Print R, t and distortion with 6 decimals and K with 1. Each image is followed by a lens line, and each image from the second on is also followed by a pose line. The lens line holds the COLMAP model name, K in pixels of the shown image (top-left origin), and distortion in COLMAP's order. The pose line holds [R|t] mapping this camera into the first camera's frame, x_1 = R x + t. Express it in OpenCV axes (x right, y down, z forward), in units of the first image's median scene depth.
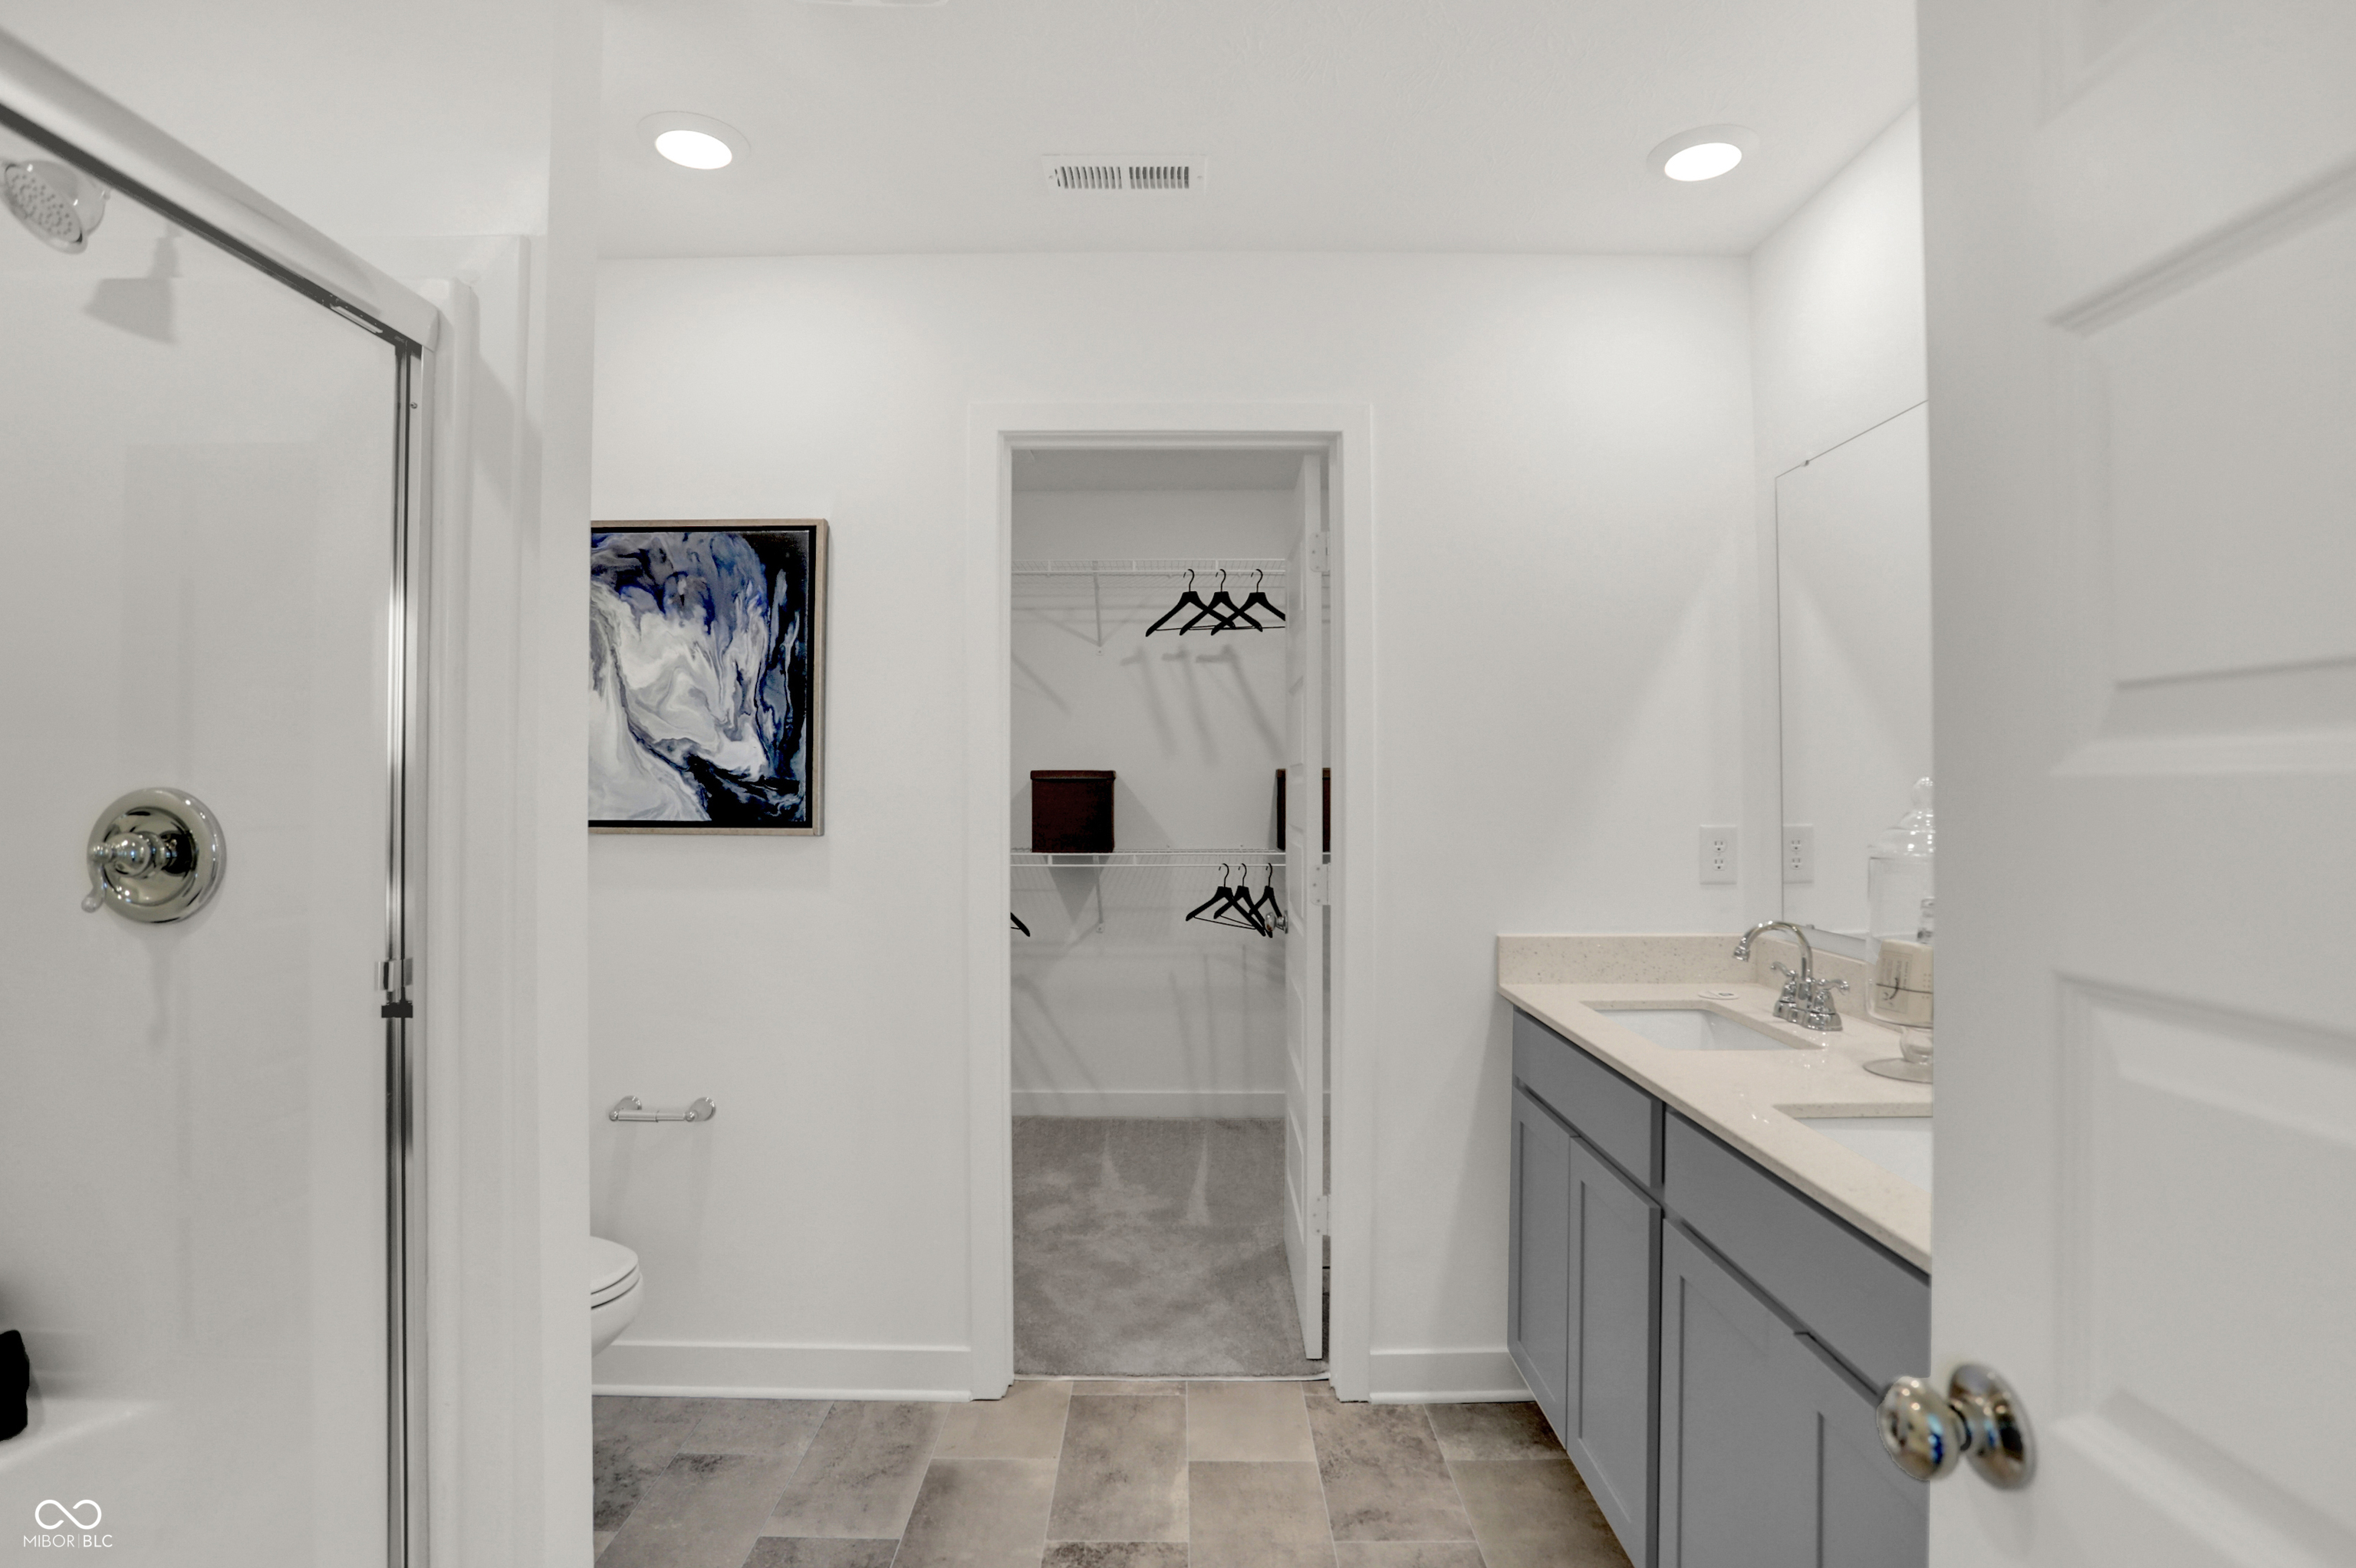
lens RADIAL K [[1178.4, 0, 1152.6], [0, 1178.4, 781.0], [0, 0, 1]] dist [-0.063219, 0.017371]
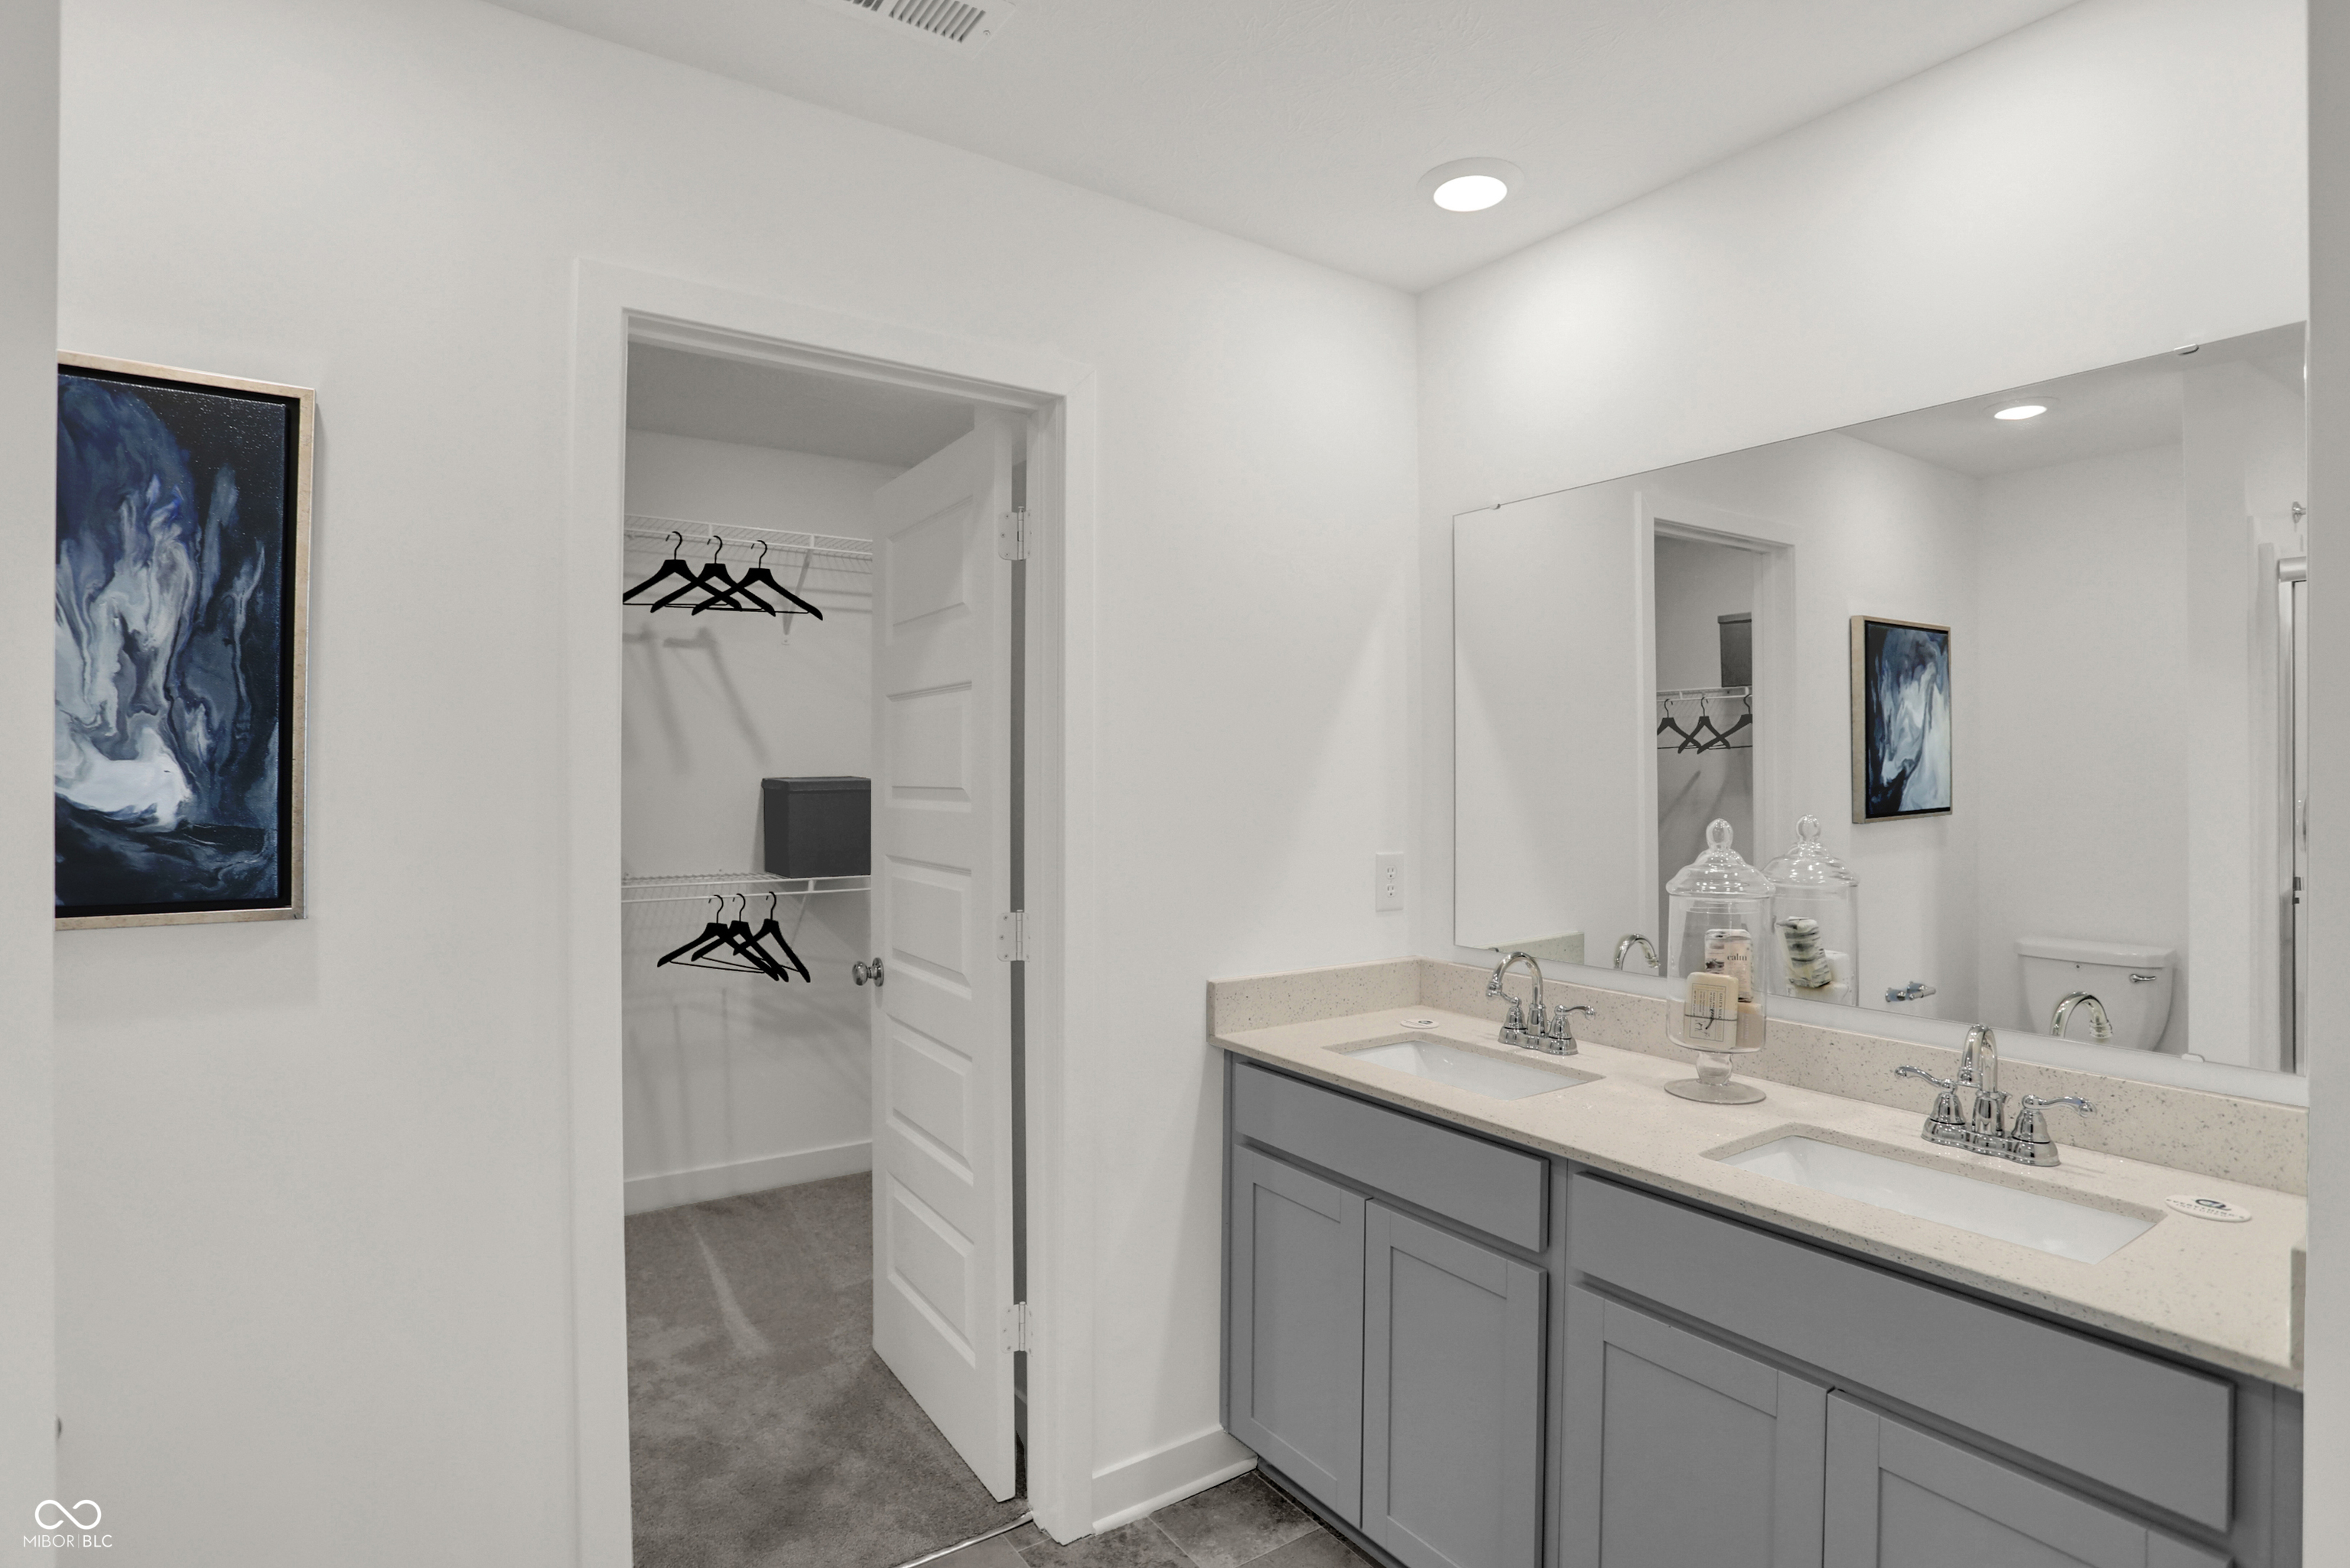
lens RADIAL K [[1175.5, 0, 1183.7], [0, 1175.5, 777.8], [0, 0, 1]] dist [-0.063219, 0.017371]
pose [[0.817104, 0.002154, 0.576487, -0.251974], [-0.006139, 0.999969, 0.004964, -0.031103], [-0.576458, -0.007595, 0.817092, 0.268581]]
